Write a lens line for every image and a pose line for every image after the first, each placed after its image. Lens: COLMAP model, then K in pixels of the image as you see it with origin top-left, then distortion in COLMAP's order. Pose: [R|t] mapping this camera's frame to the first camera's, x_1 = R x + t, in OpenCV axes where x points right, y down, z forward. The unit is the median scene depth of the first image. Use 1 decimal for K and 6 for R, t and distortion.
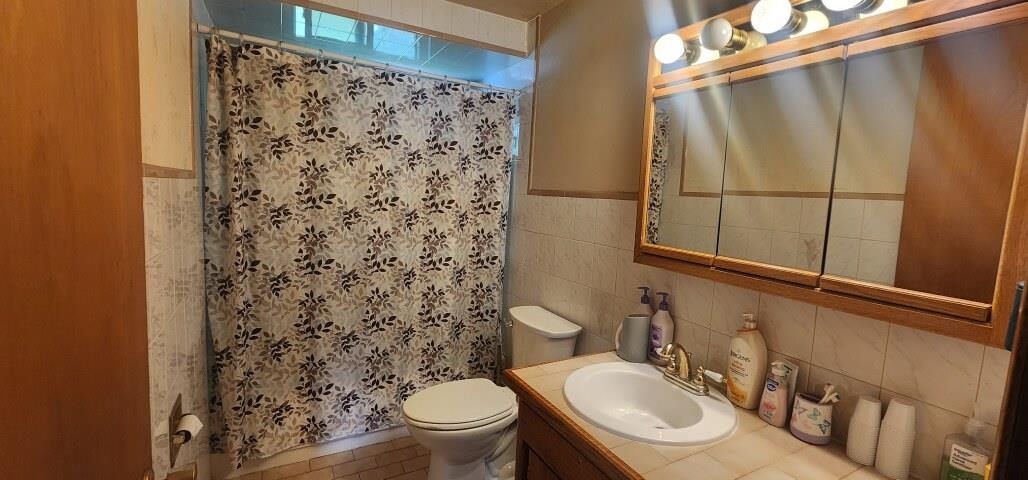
lens RADIAL K [[423.8, 0, 515.7], [0, 423.8, 236.7], [0, 0, 1]] dist [-0.000898, -0.000156]
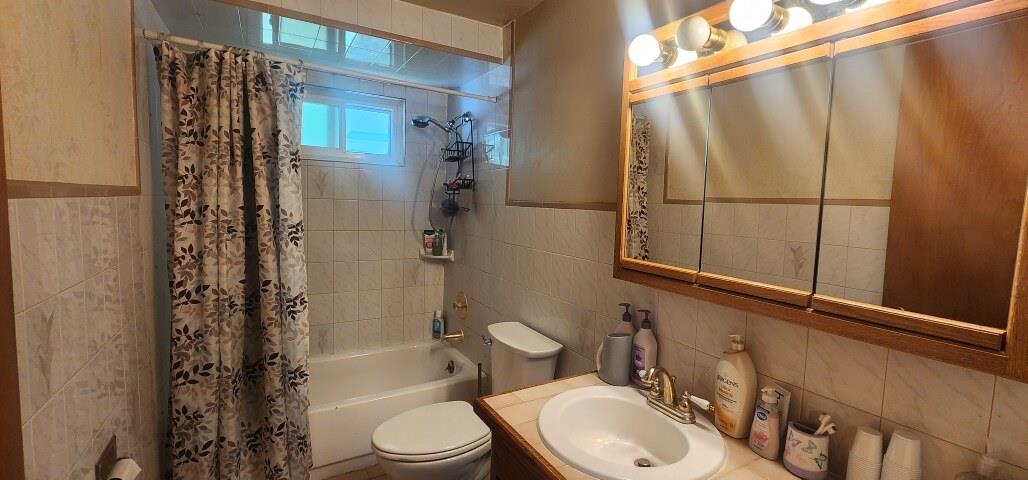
lens RADIAL K [[421.5, 0, 517.8], [0, 421.5, 237.1], [0, 0, 1]] dist [-0.001309, -0.000325]
pose [[0.999441, -0.018413, 0.027899, 0.051932], [0.018851, 0.999702, -0.015509, -0.023177], [-0.027605, 0.016026, 0.999490, 0.088717]]
